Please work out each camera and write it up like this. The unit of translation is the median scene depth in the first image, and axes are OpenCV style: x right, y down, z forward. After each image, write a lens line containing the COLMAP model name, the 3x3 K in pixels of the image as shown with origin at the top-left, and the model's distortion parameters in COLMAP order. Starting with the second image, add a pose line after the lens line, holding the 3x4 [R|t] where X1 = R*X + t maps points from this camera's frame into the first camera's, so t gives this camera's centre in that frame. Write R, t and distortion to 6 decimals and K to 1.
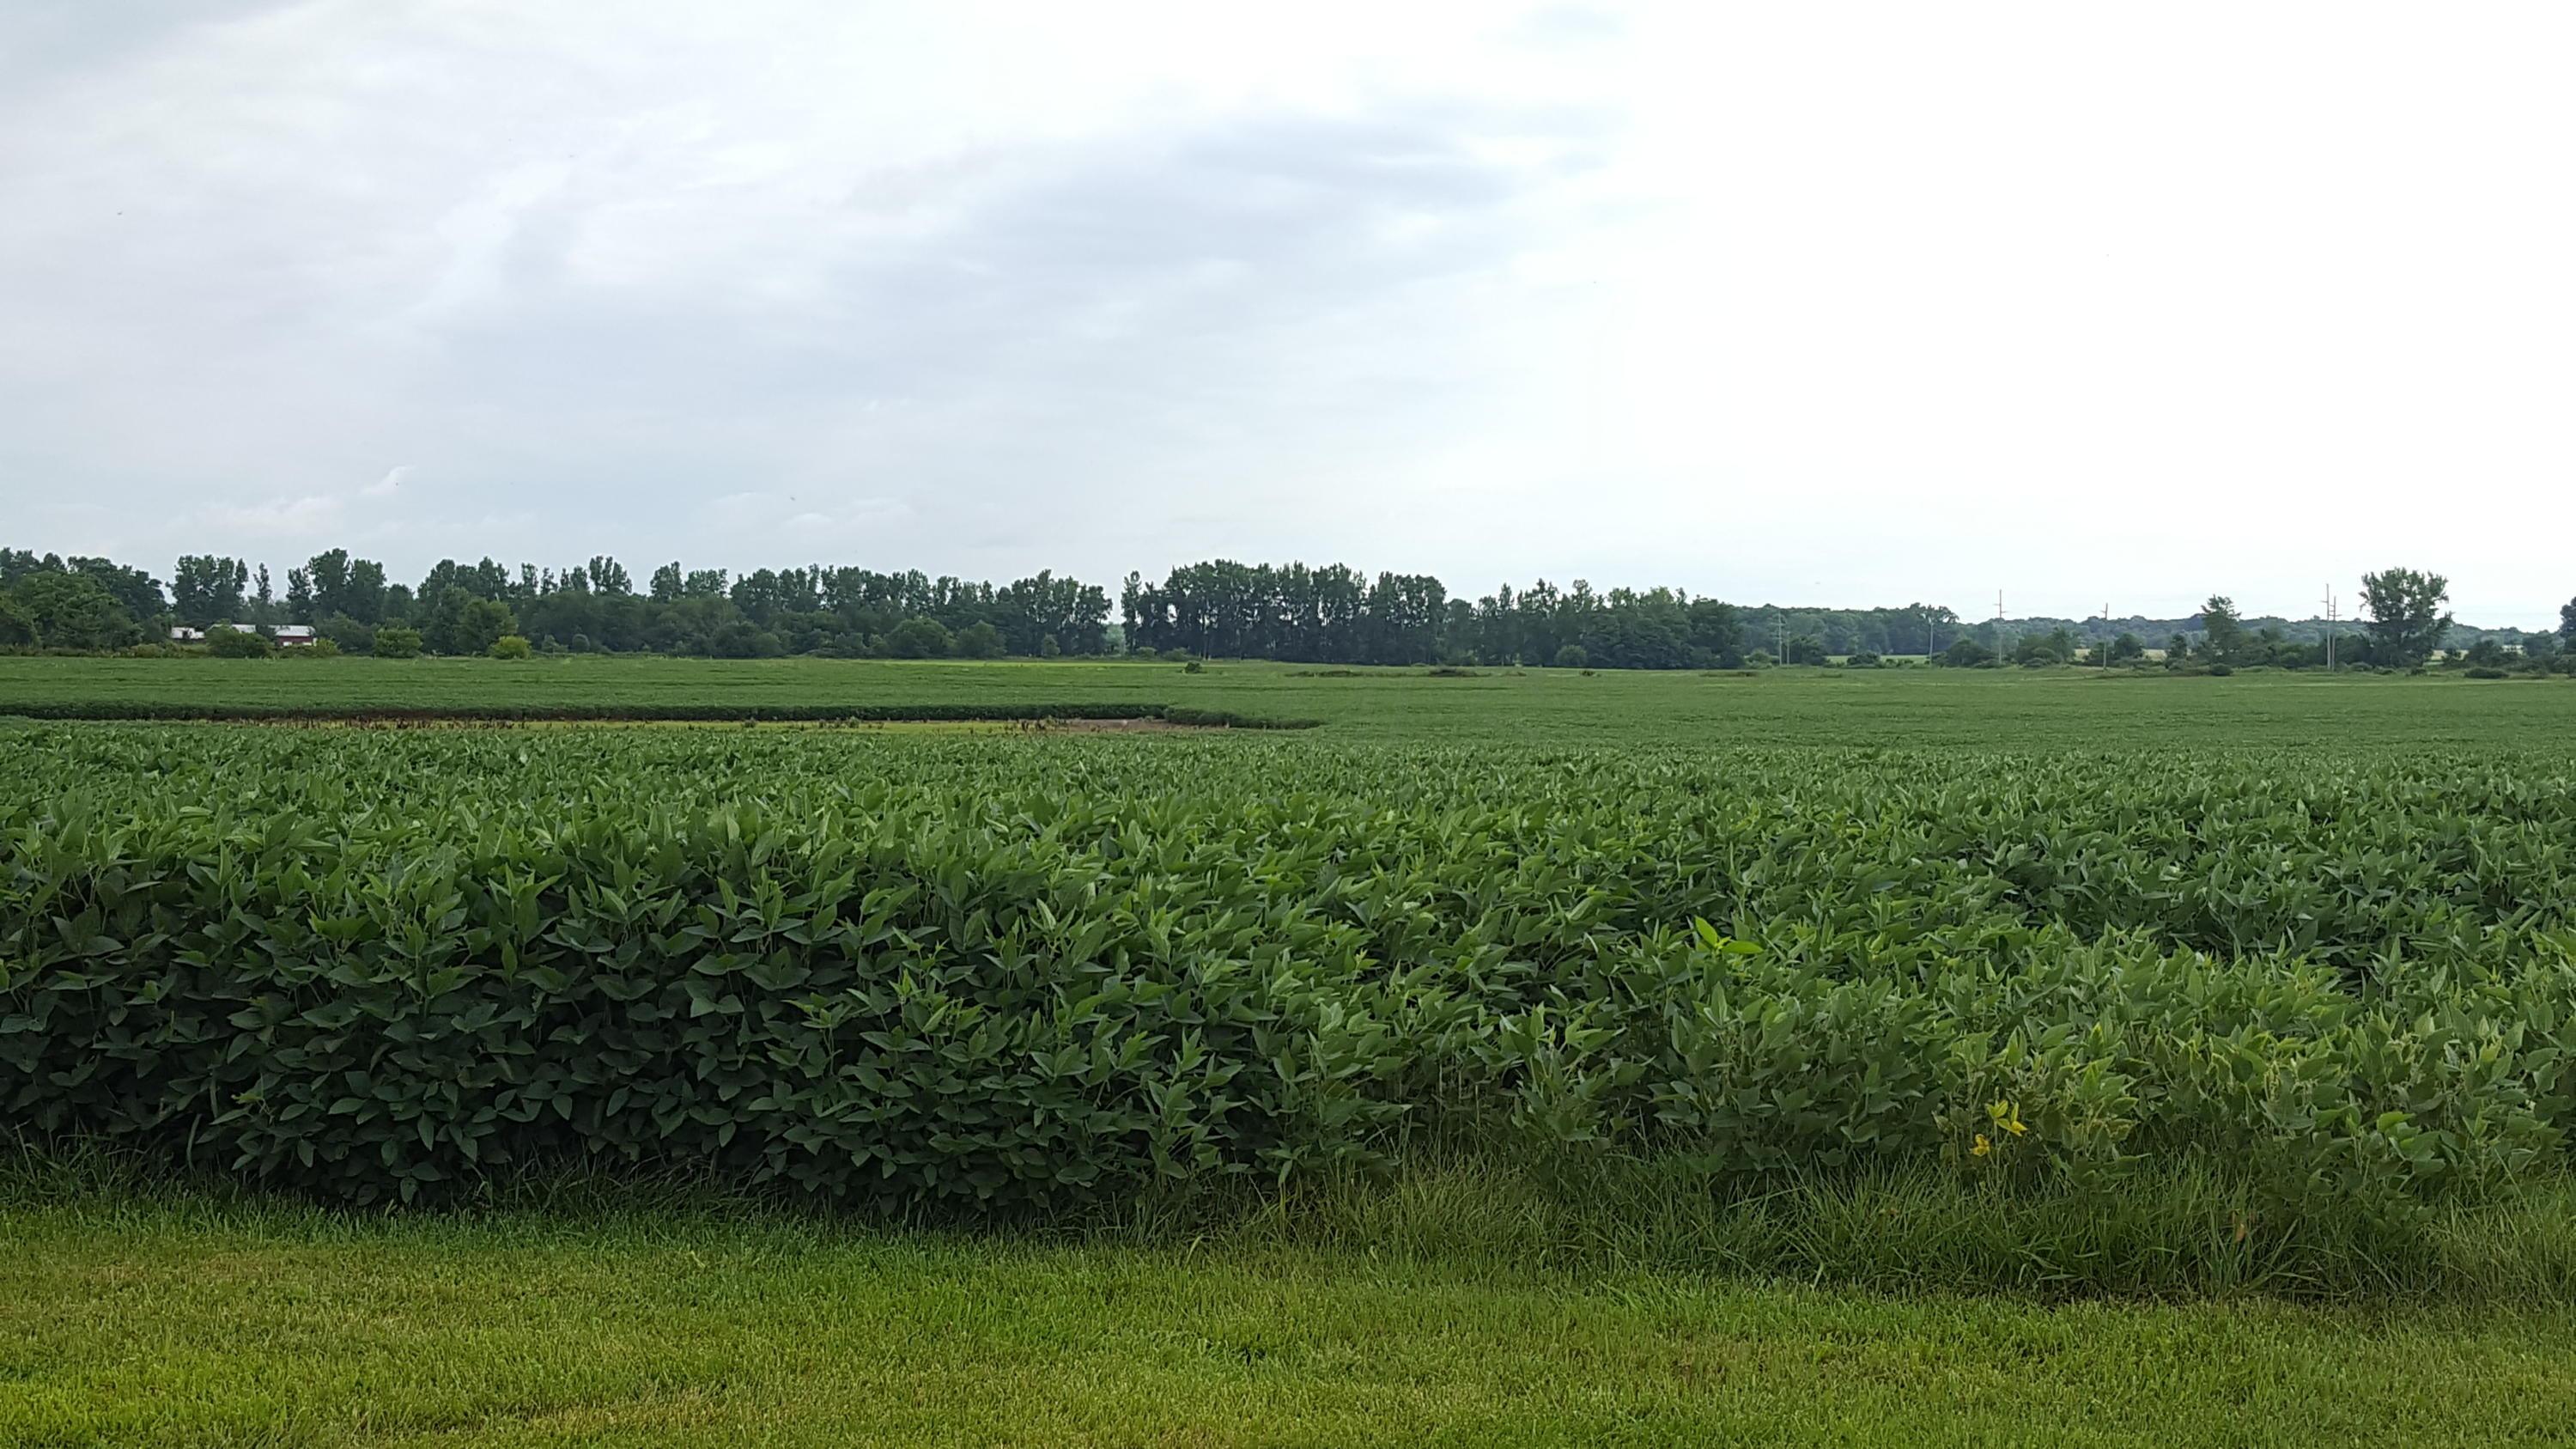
lens RADIAL K [[2712.9, 0, 1286.6], [0, 2712.9, 724.4], [0, 0, 1]] dist [-0.094424, 0.000000]
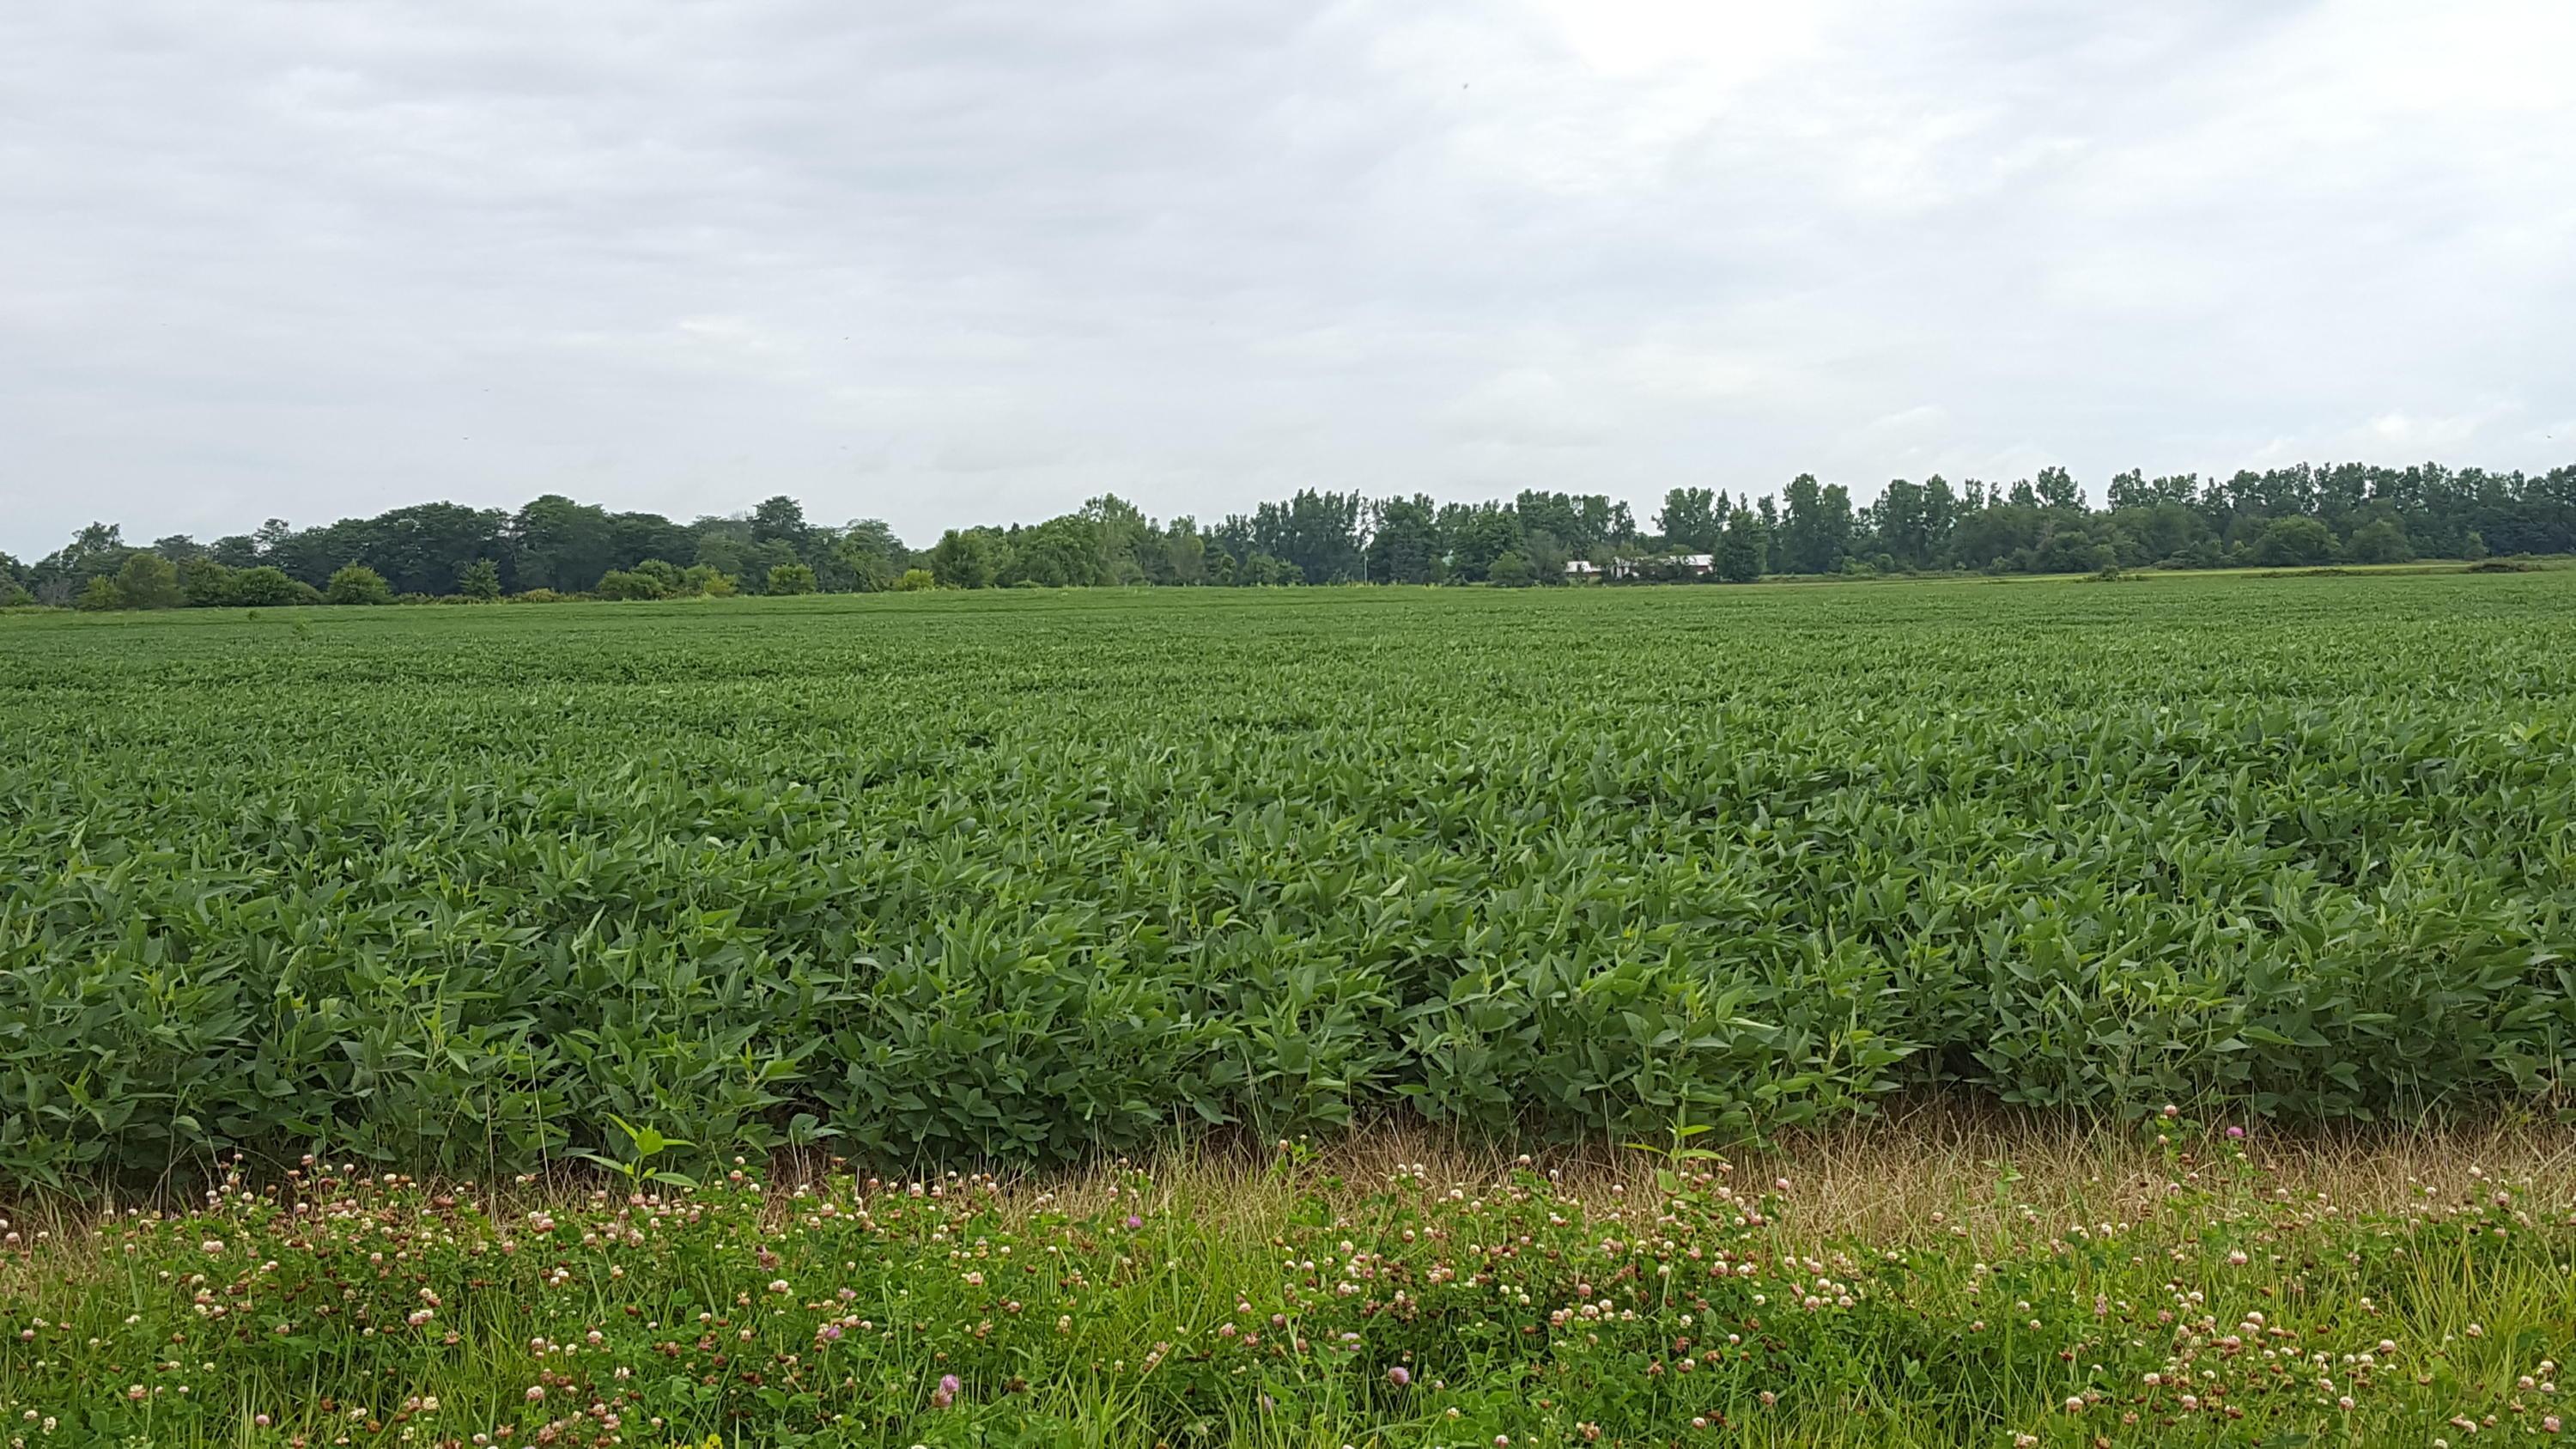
lens RADIAL K [[2712.9, 0, 1285.9], [0, 2712.9, 723.7], [0, 0, 1]] dist [-0.094424, 0.000000]
pose [[0.713758, 0.004015, -0.700381, 0.226443], [0.018155, 0.999541, 0.024232, -0.000439], [0.700157, -0.030012, 0.713358, 0.145186]]
